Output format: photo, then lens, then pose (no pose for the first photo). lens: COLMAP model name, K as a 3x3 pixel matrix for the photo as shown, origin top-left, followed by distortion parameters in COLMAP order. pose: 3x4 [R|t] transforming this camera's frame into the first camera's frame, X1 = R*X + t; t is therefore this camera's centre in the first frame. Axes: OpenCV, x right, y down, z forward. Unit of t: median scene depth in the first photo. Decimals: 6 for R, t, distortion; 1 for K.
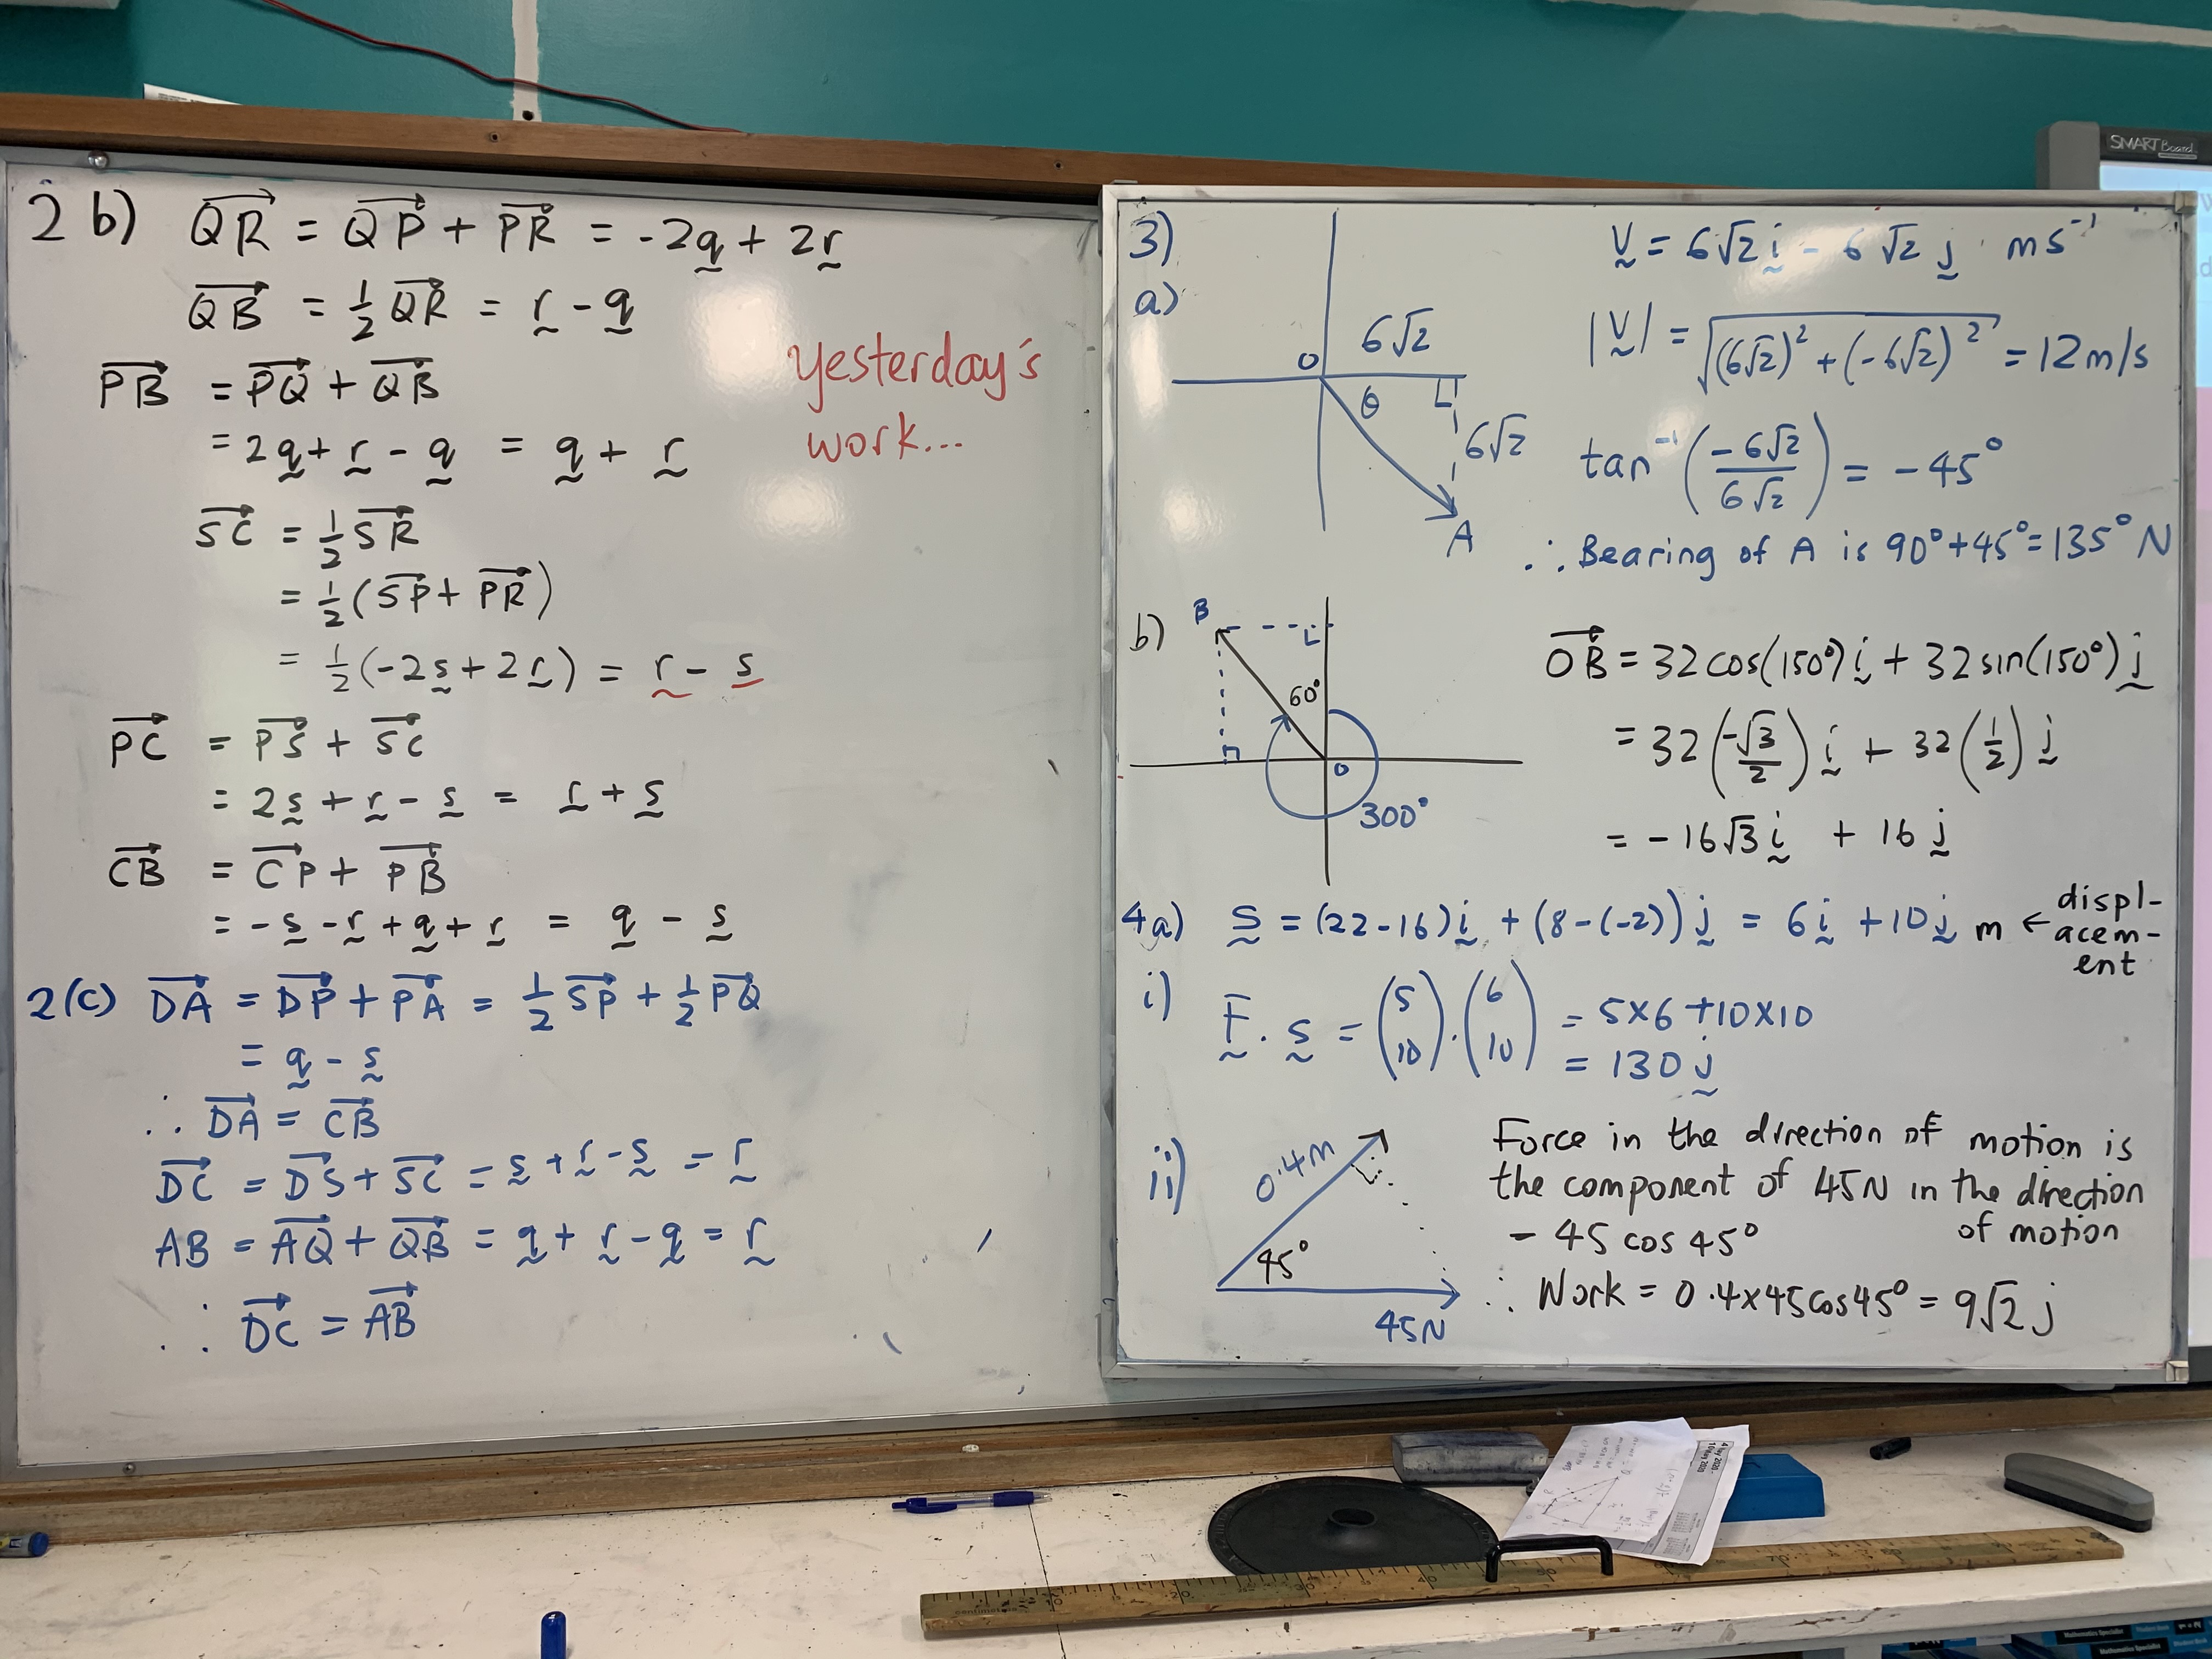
lens RADIAL K [[1710.9, 0, 1114.0], [0, 1710.9, 825.7], [0, 0, 1]] dist [0.012541, -0.008531]
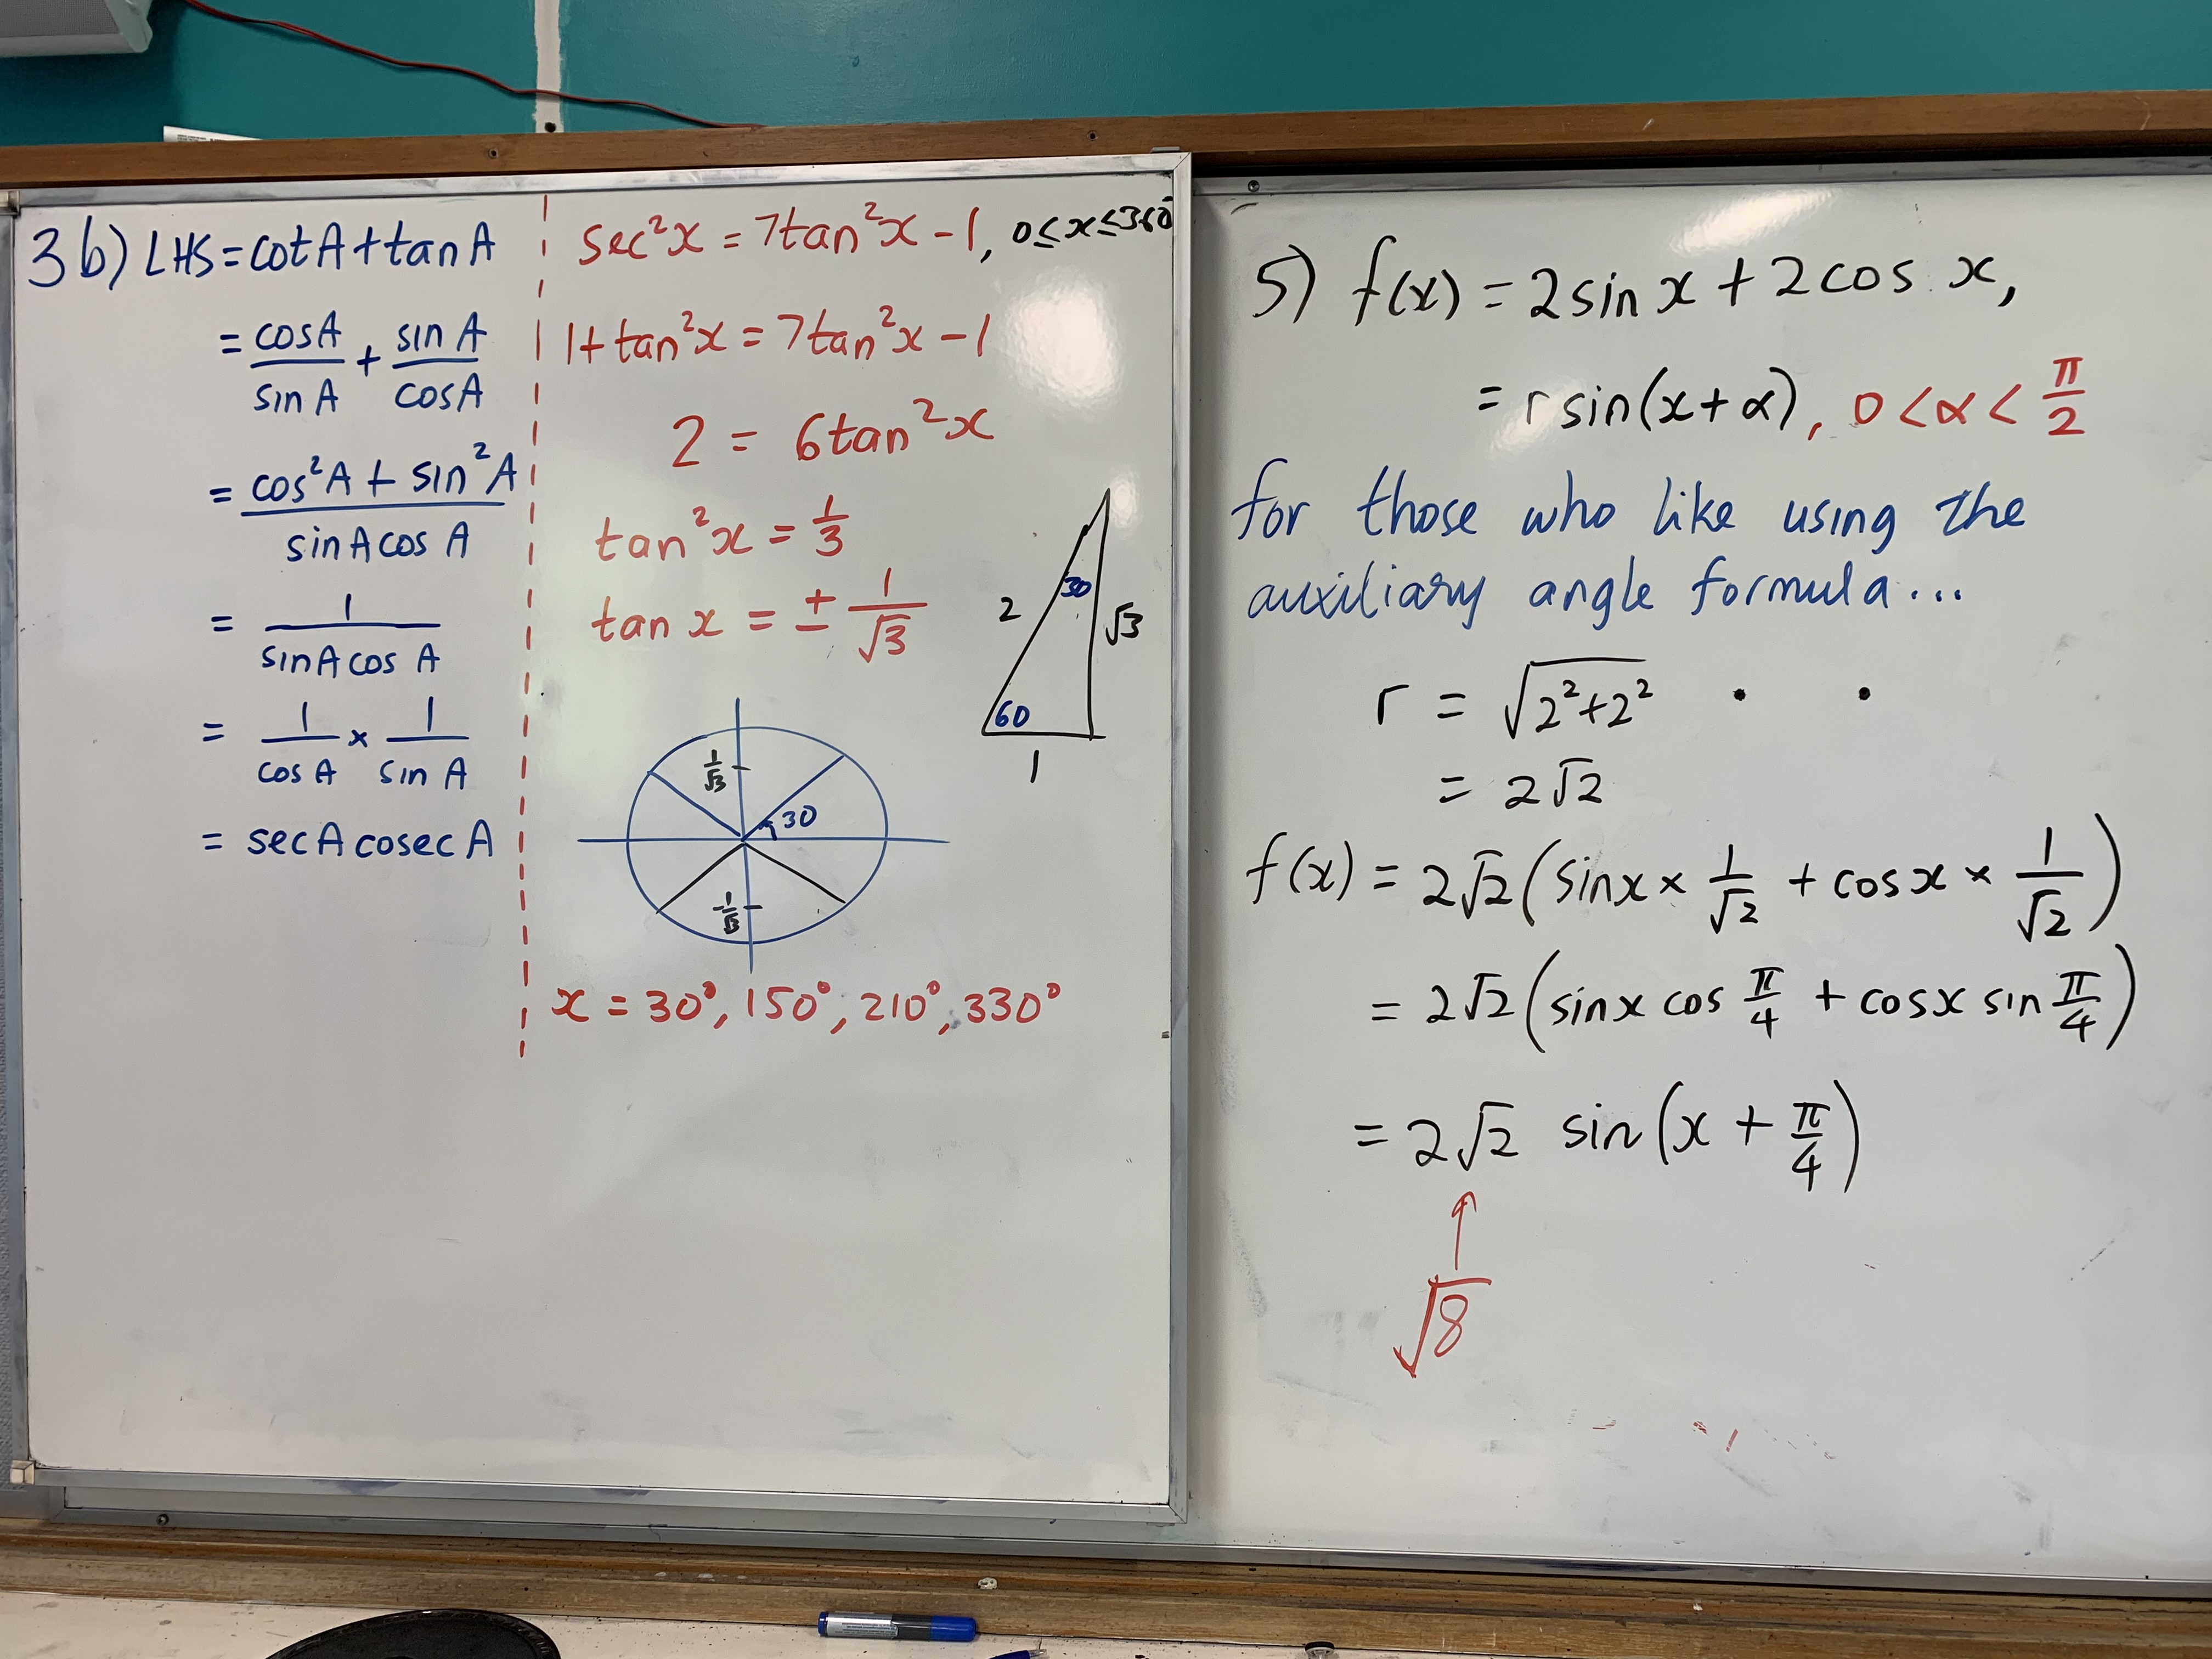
lens RADIAL K [[1710.9, 0, 1100.6], [0, 1710.9, 838.9], [0, 0, 1]] dist [0.012541, -0.008531]
pose [[0.975351, 0.010709, -0.220399, 0.169348], [-0.007731, 0.999867, 0.014371, -0.039593], [0.220524, -0.012313, 0.975304, 0.144720]]
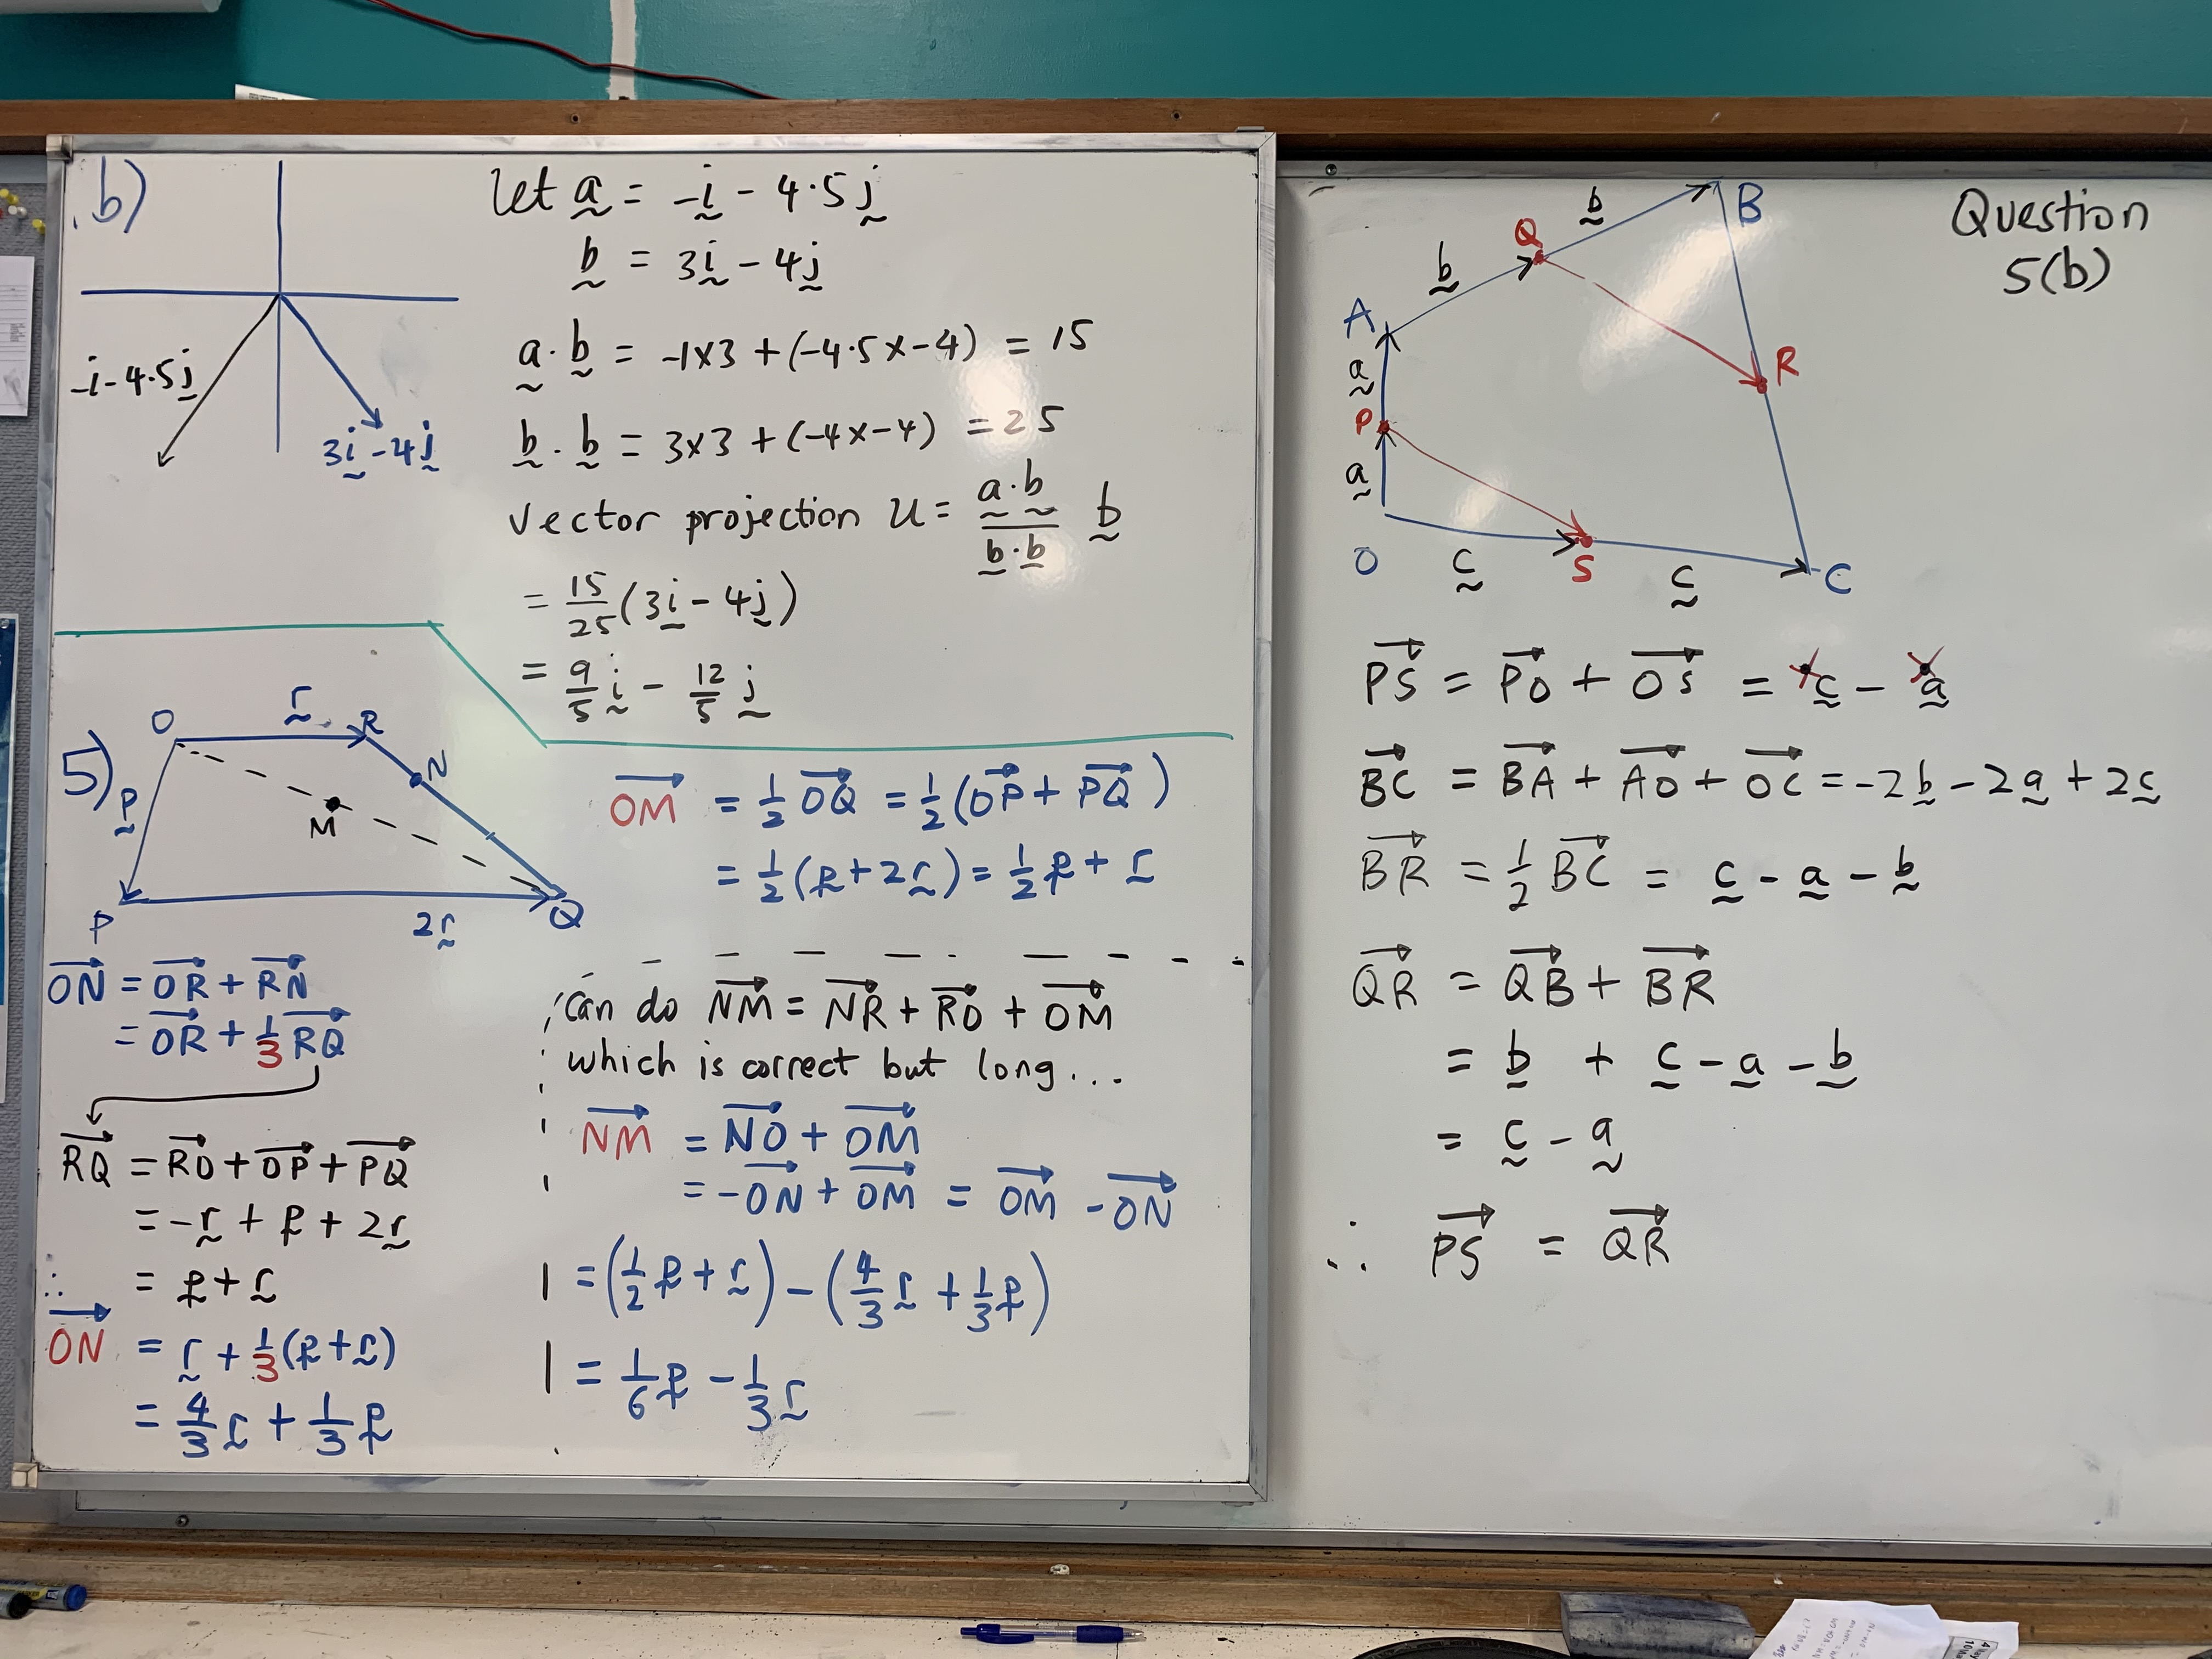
lens RADIAL K [[1710.9, 0, 1103.4], [0, 1710.9, 822.2], [0, 0, 1]] dist [0.012541, -0.008531]
pose [[0.985418, 0.007156, -0.170001, 0.084774], [-0.013657, 0.999218, -0.037103, 0.015636], [0.169603, 0.038884, 0.984745, 0.130842]]
